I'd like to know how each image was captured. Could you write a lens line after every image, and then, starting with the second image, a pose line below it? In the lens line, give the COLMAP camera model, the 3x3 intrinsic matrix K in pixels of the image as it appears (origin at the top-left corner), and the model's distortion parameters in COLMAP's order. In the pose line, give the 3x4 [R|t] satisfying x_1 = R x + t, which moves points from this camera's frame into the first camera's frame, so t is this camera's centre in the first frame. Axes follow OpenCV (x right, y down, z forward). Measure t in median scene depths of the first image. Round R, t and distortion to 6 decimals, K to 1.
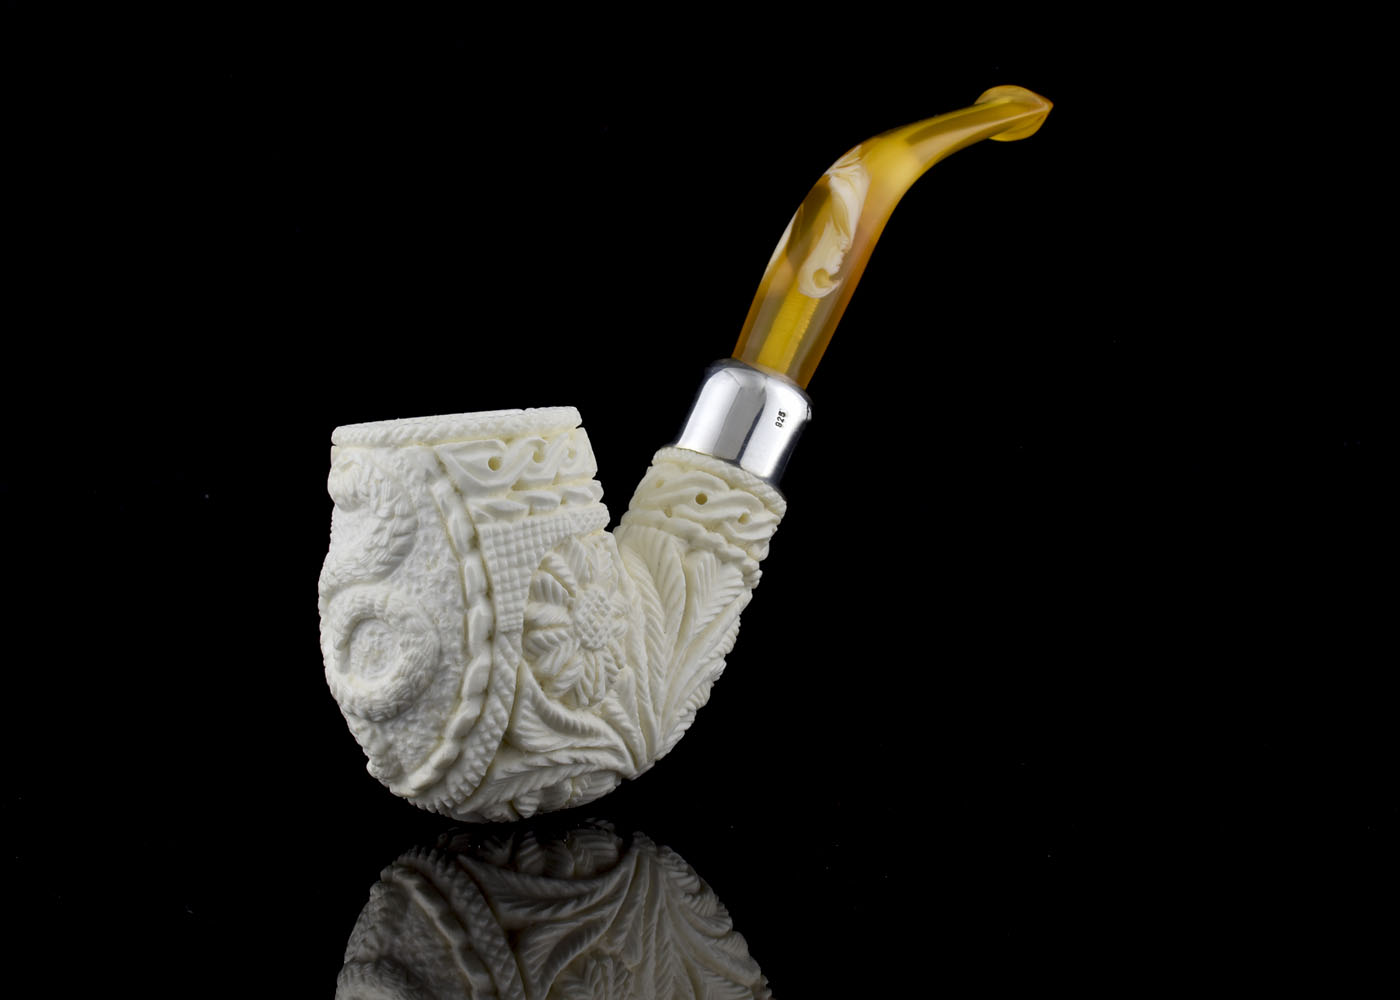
lens RADIAL K [[3077.4, 0, 700.0], [0, 3077.4, 500.0], [0, 0, 1]] dist [-0.082361, -0.209075]
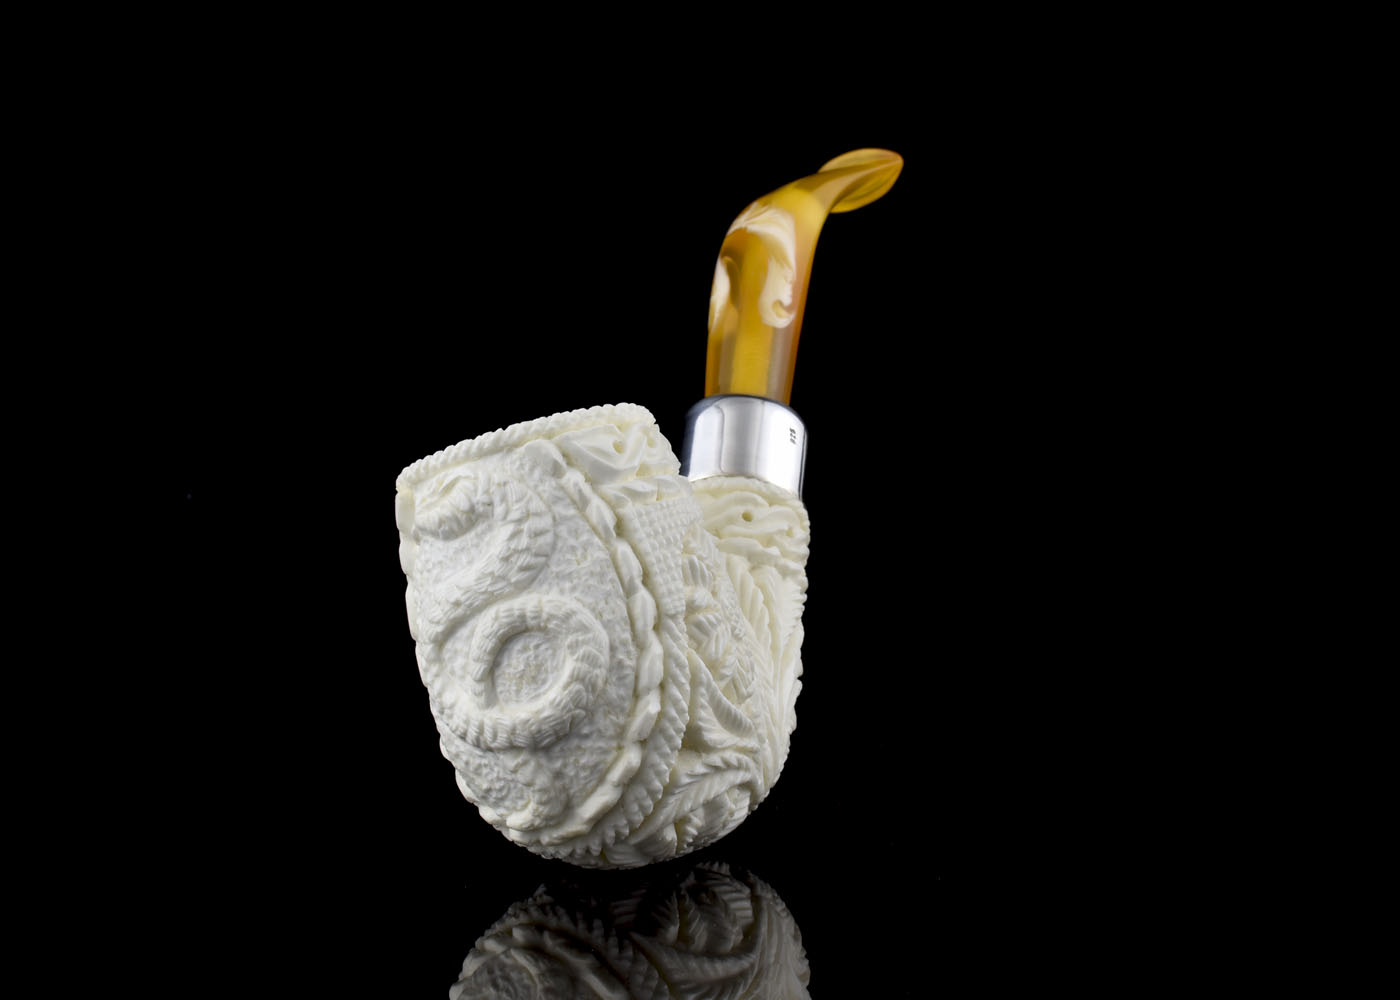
lens RADIAL K [[3077.4, 0, 700.0], [0, 3077.4, 500.0], [0, 0, 1]] dist [-0.082361, -0.209075]
pose [[0.918946, -0.135936, 0.370217, -0.390656], [0.224514, 0.952078, -0.207702, 0.202525], [-0.324241, 0.273986, 0.905428, 0.143871]]
